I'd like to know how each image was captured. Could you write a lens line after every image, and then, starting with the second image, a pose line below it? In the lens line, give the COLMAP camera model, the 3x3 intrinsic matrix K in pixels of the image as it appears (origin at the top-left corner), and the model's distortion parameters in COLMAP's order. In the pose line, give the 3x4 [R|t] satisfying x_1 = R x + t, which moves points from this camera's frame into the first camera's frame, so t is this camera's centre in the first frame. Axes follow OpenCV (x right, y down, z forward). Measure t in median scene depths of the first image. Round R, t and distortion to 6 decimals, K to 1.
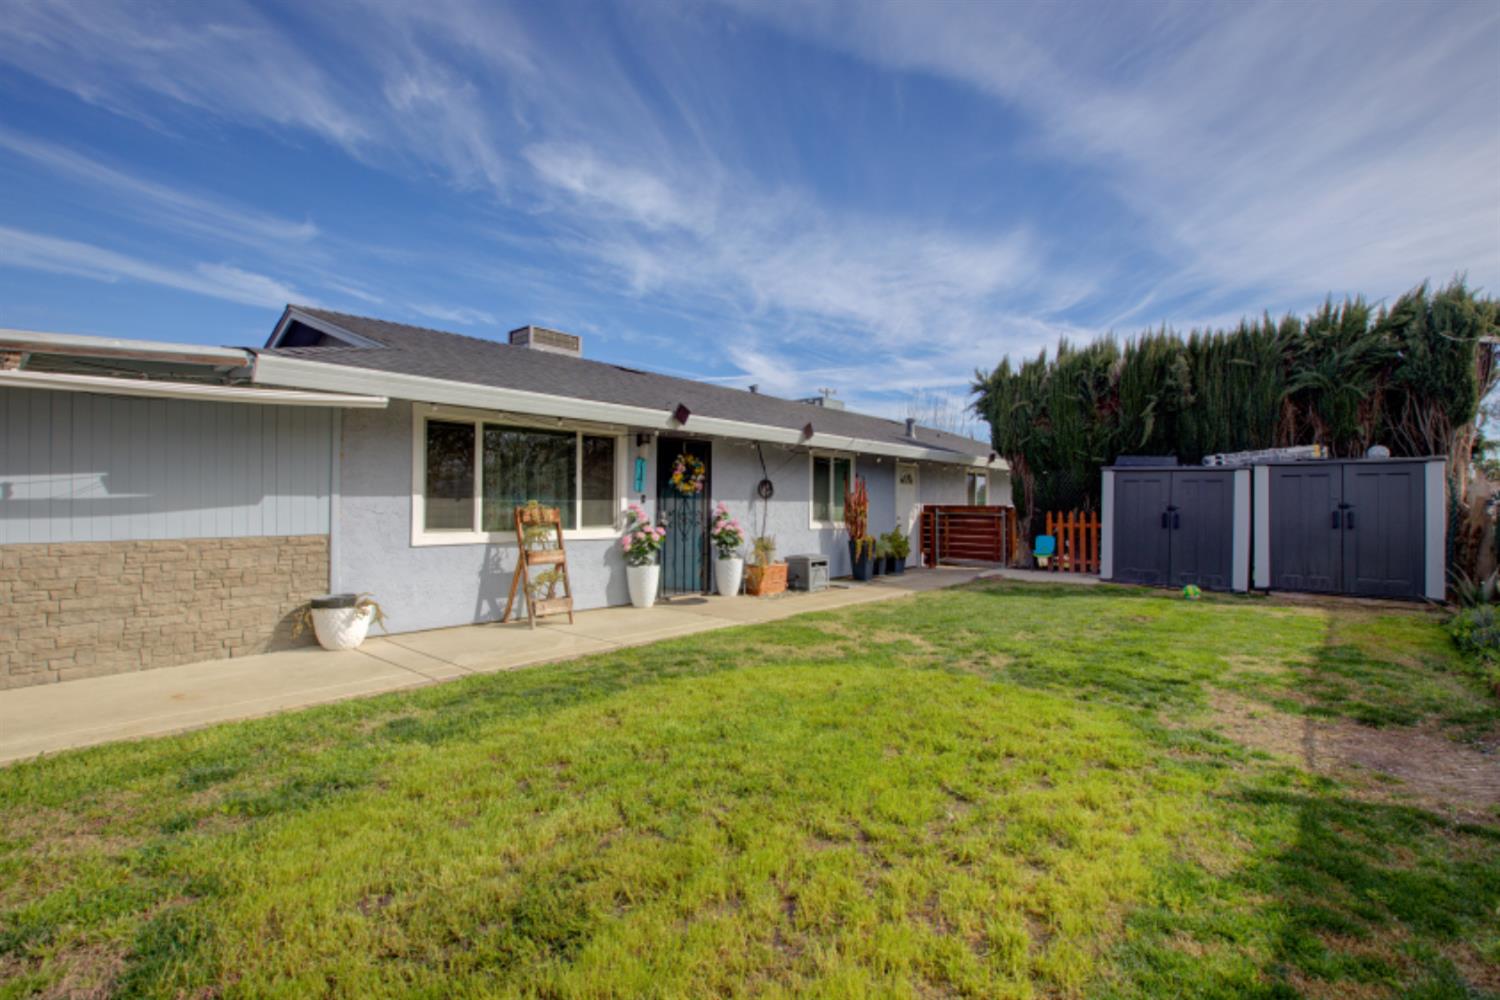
lens RADIAL K [[687.0, 0, 751.9], [0, 687.0, 493.1], [0, 0, 1]] dist [-0.001602, 0.000466]
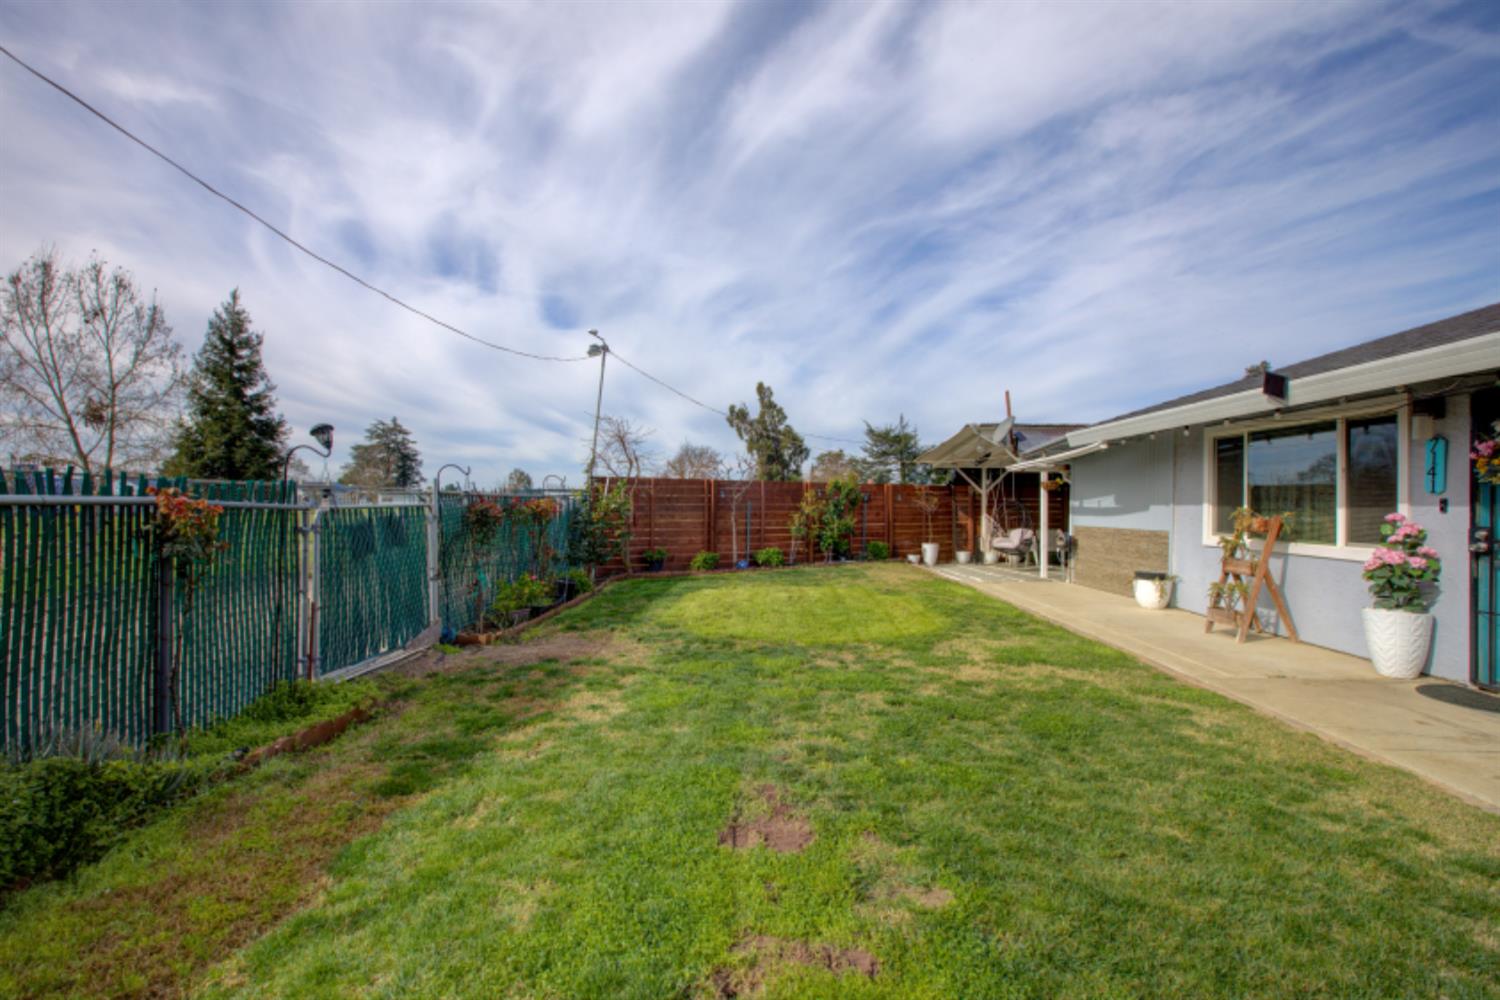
lens RADIAL K [[680.9, 0, 750.0], [0, 680.9, 500.0], [0, 0, 1]] dist [0.002608, 0.001117]
pose [[-0.778614, -0.017097, -0.627270, 0.665296], [-0.005532, 0.999777, -0.020384, 0.018847], [0.627479, -0.012401, -0.778535, 1.061342]]
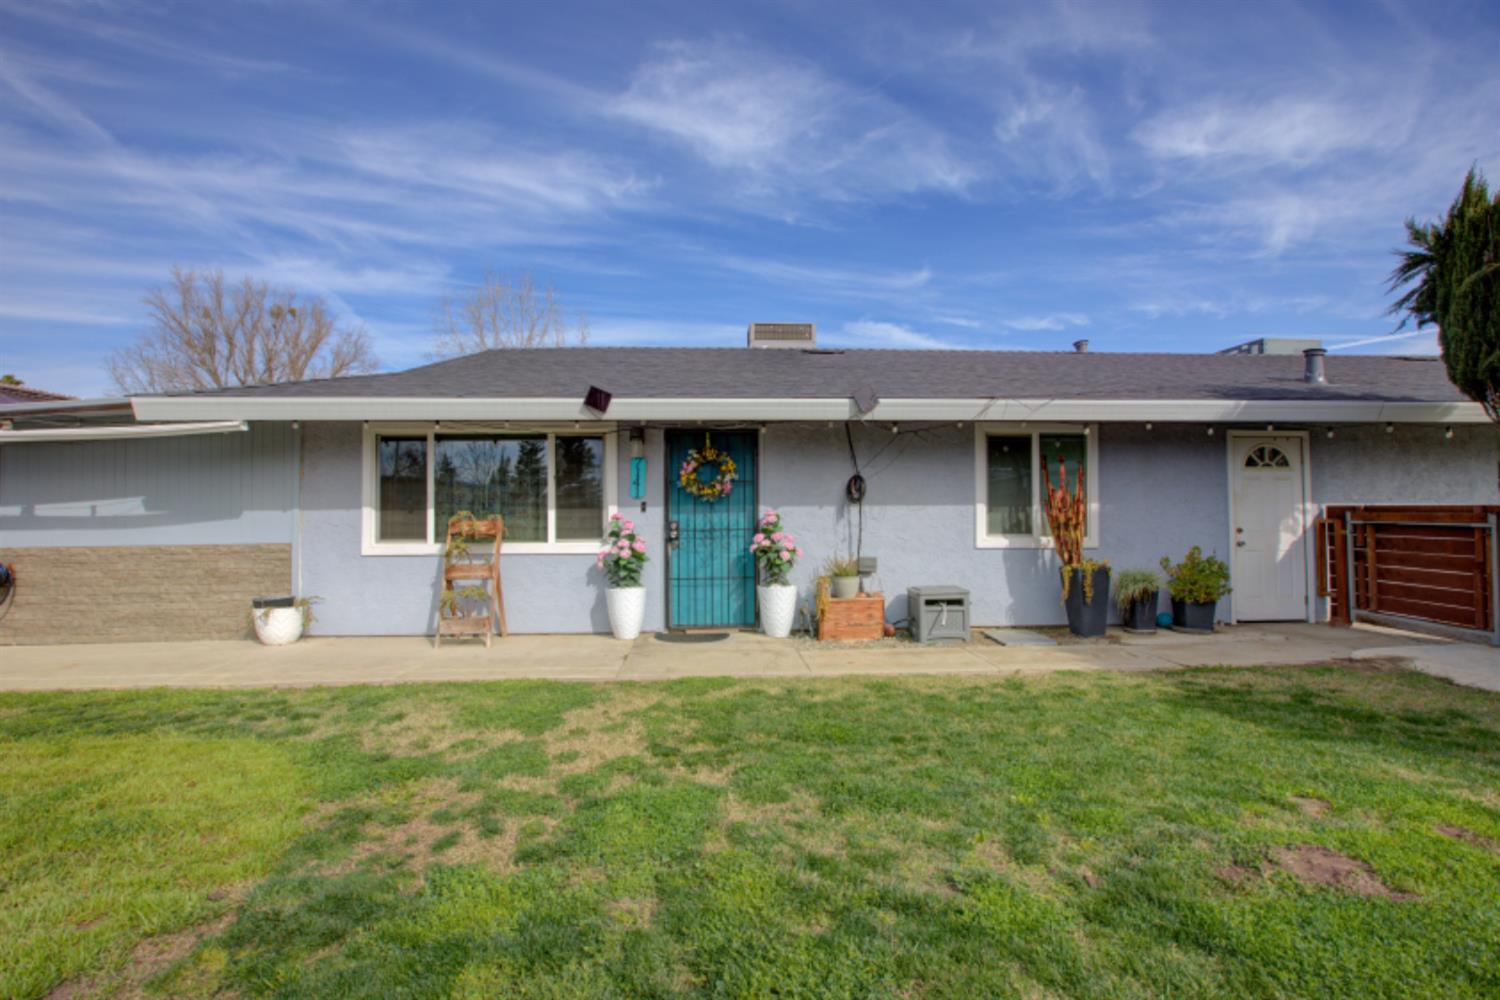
lens RADIAL K [[687.0, 0, 751.9], [0, 687.0, 493.1], [0, 0, 1]] dist [-0.001602, 0.000466]
pose [[0.701396, -0.031742, -0.712065, 0.511019], [0.024131, 0.999493, -0.020786, 0.012314], [0.712363, -0.002603, 0.701806, 0.502382]]
